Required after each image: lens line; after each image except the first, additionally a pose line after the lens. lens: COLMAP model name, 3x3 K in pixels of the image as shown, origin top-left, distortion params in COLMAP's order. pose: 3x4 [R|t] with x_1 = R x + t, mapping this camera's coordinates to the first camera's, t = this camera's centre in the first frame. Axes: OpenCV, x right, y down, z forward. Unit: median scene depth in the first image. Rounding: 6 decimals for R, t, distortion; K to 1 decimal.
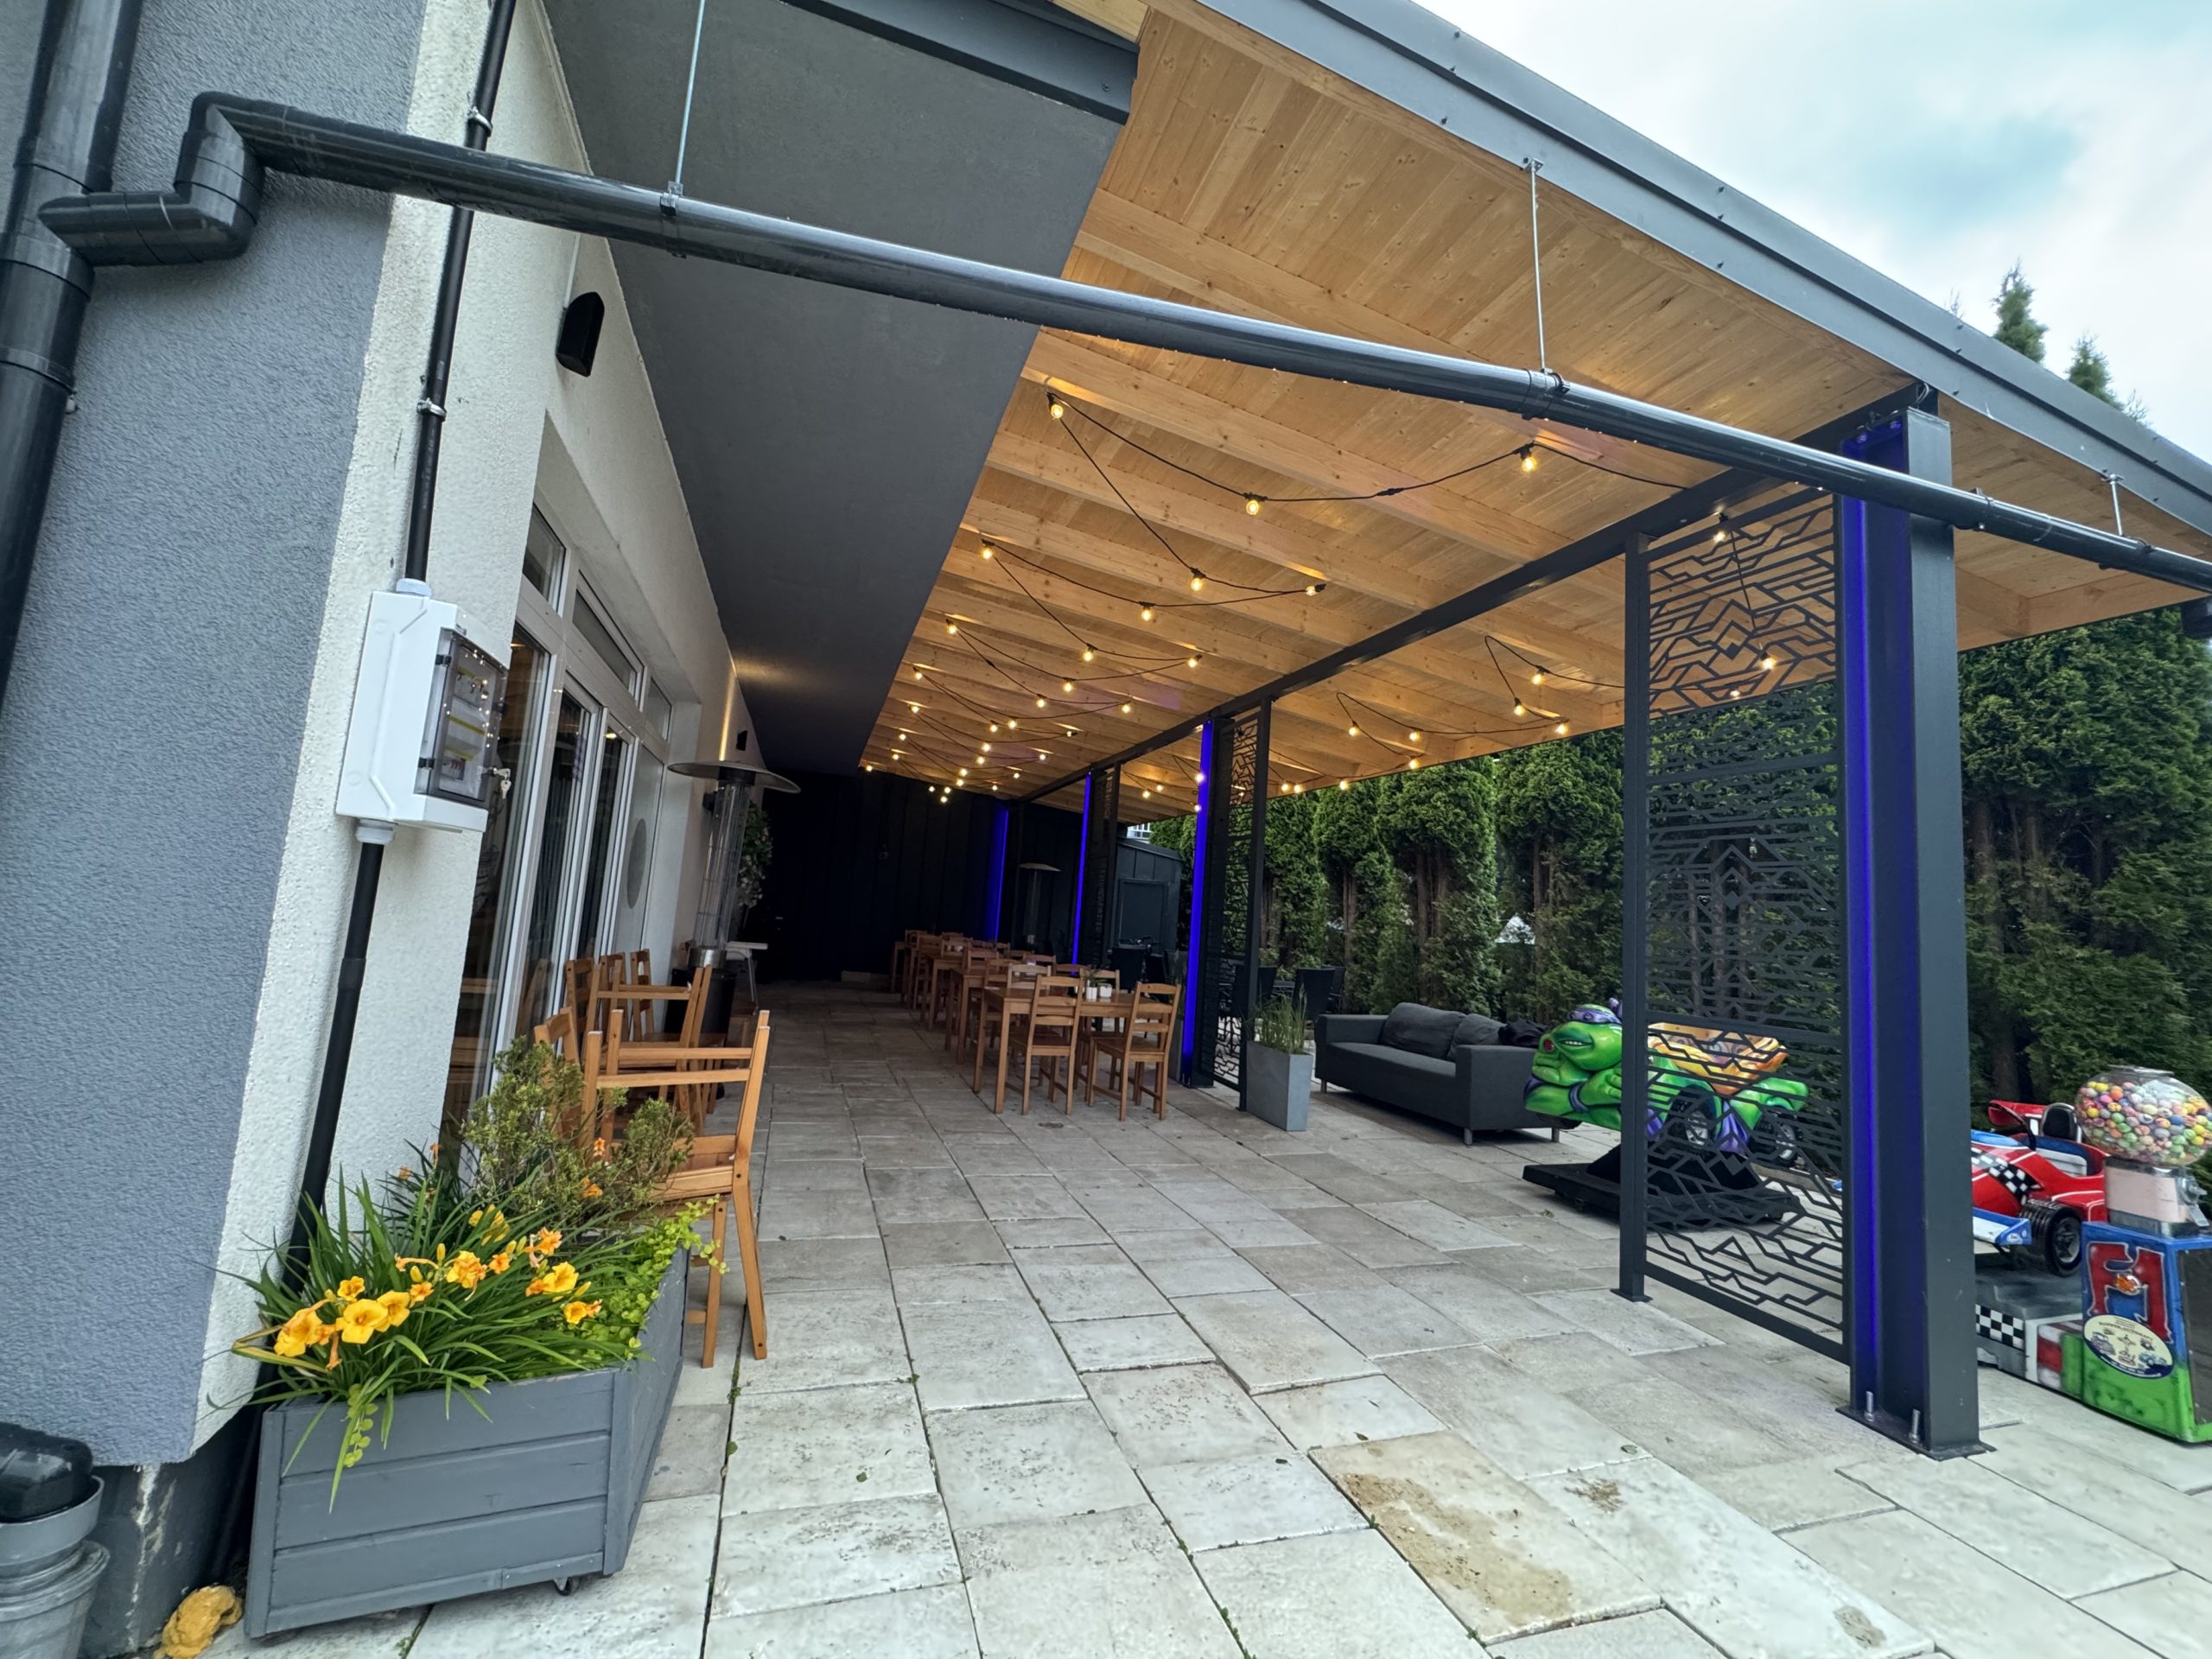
lens RADIAL K [[882.7, 0, 1107.3], [0, 882.7, 826.2], [0, 0, 1]] dist [-0.004587, 0.000822]
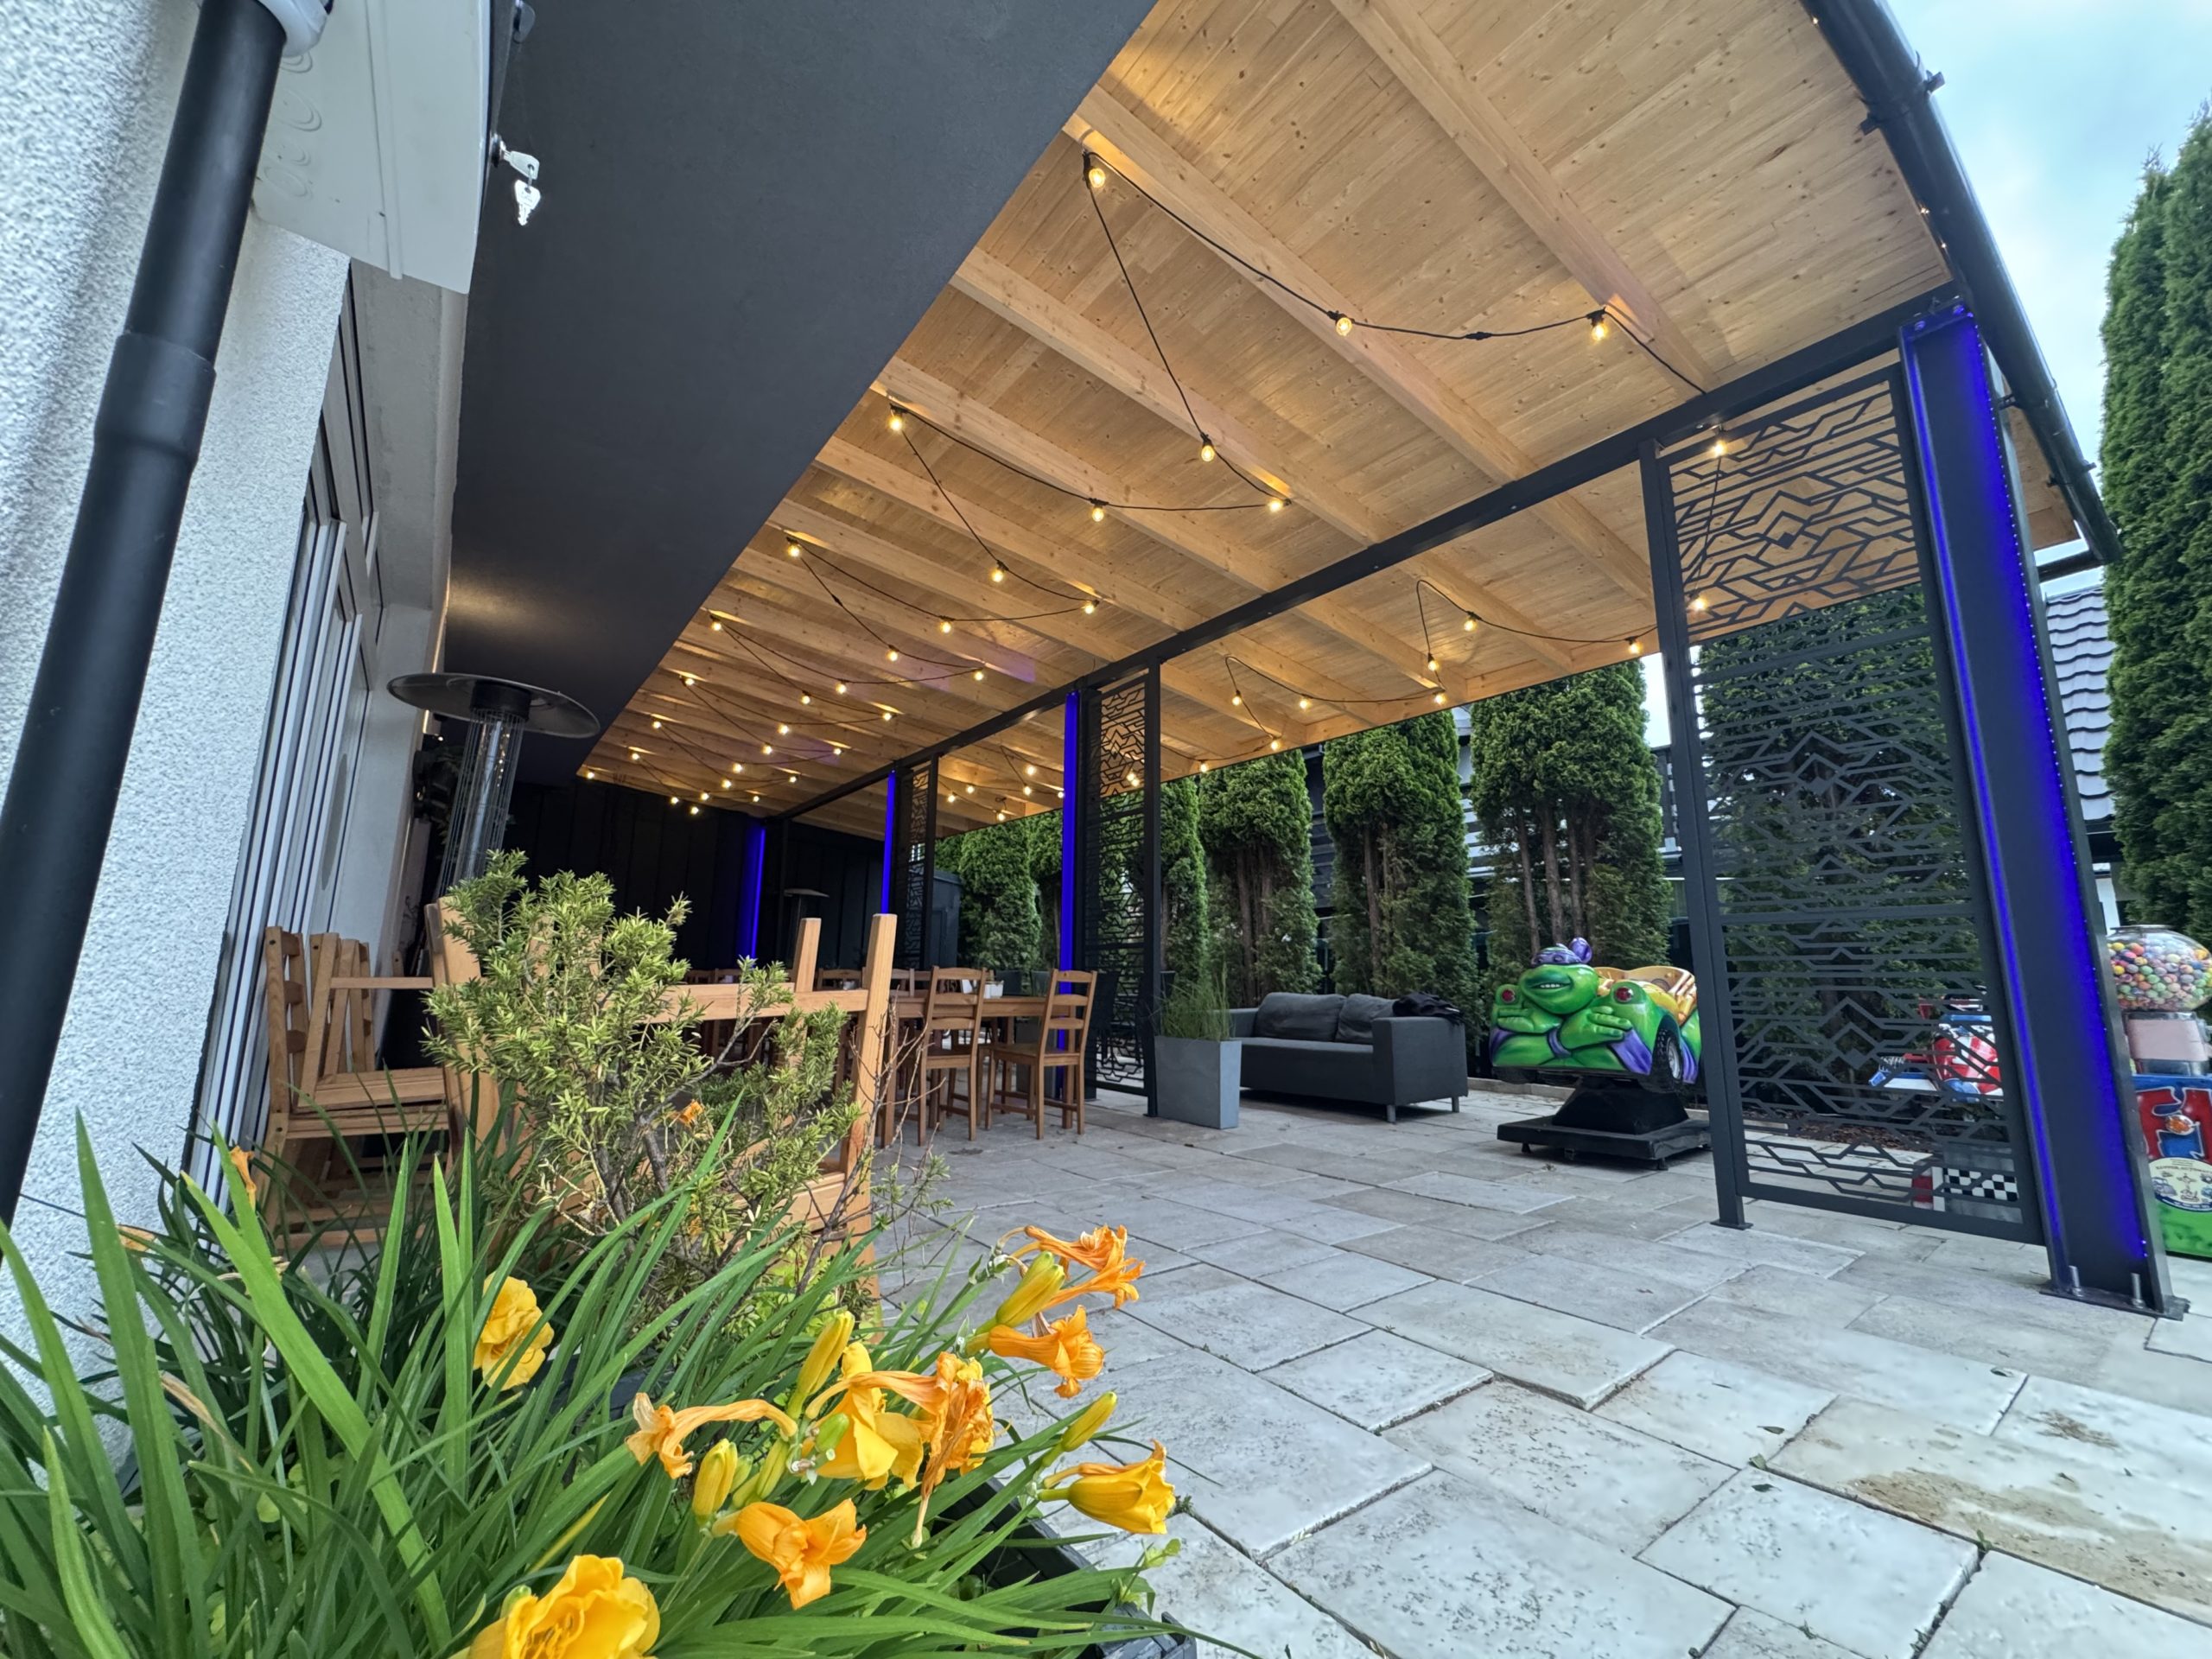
lens RADIAL K [[882.7, 0, 1107.3], [0, 882.7, 826.2], [0, 0, 1]] dist [-0.004587, 0.000822]
pose [[0.946779, -0.005091, 0.321844, -0.311421], [0.023958, 0.998216, -0.054687, 0.147420], [-0.320991, 0.059487, 0.945212, 0.306500]]
